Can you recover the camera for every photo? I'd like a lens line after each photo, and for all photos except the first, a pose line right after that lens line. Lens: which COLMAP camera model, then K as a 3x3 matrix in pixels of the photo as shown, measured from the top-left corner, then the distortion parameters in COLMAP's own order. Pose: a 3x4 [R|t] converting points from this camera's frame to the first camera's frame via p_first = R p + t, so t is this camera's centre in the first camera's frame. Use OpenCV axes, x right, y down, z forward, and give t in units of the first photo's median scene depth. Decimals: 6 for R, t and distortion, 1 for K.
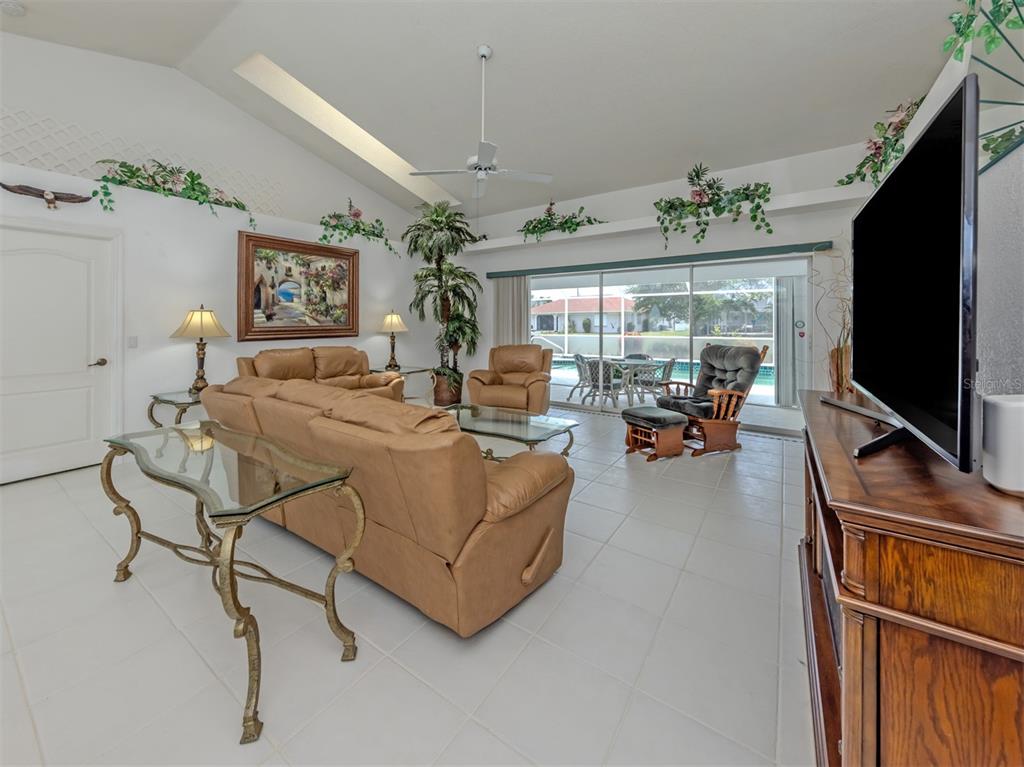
lens RADIAL K [[389.7, 0, 510.2], [0, 389.7, 378.6], [0, 0, 1]] dist [0.000493, -0.000010]
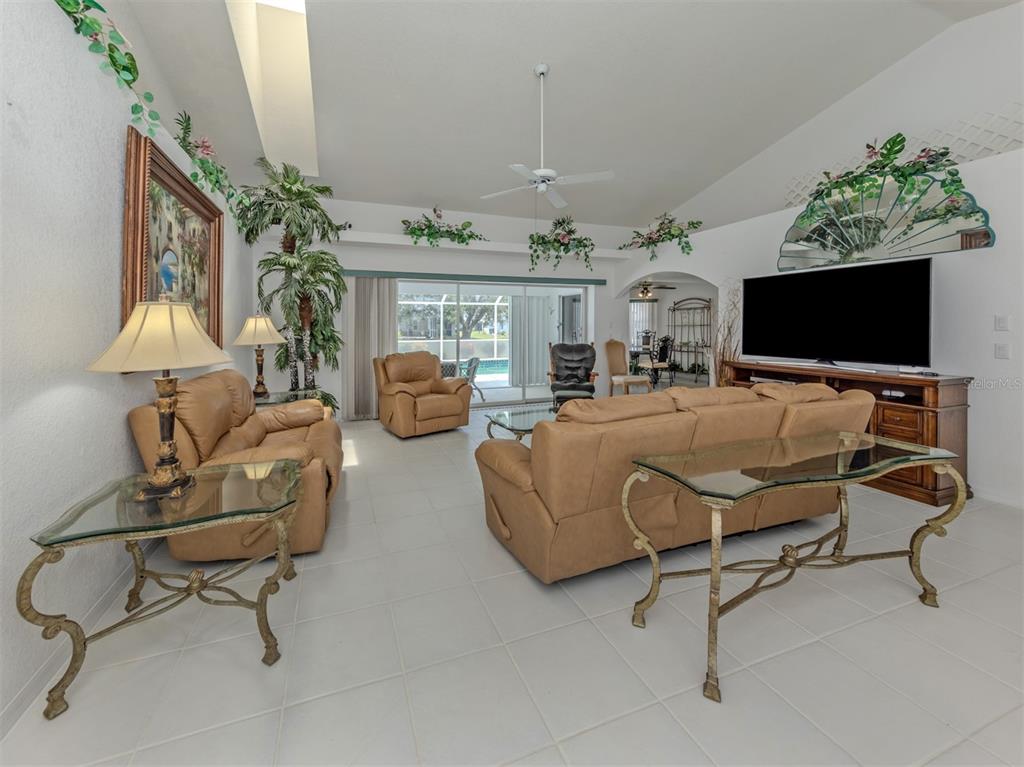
lens RADIAL K [[363.5, 0, 512.0], [0, 363.5, 383.5], [0, 0, 1]] dist [-0.000122, -0.000038]
pose [[0.596069, -0.124913, 0.793157, -0.637558], [0.119114, 0.990651, 0.066501, -0.049685], [-0.794049, 0.054837, 0.605375, 0.332713]]
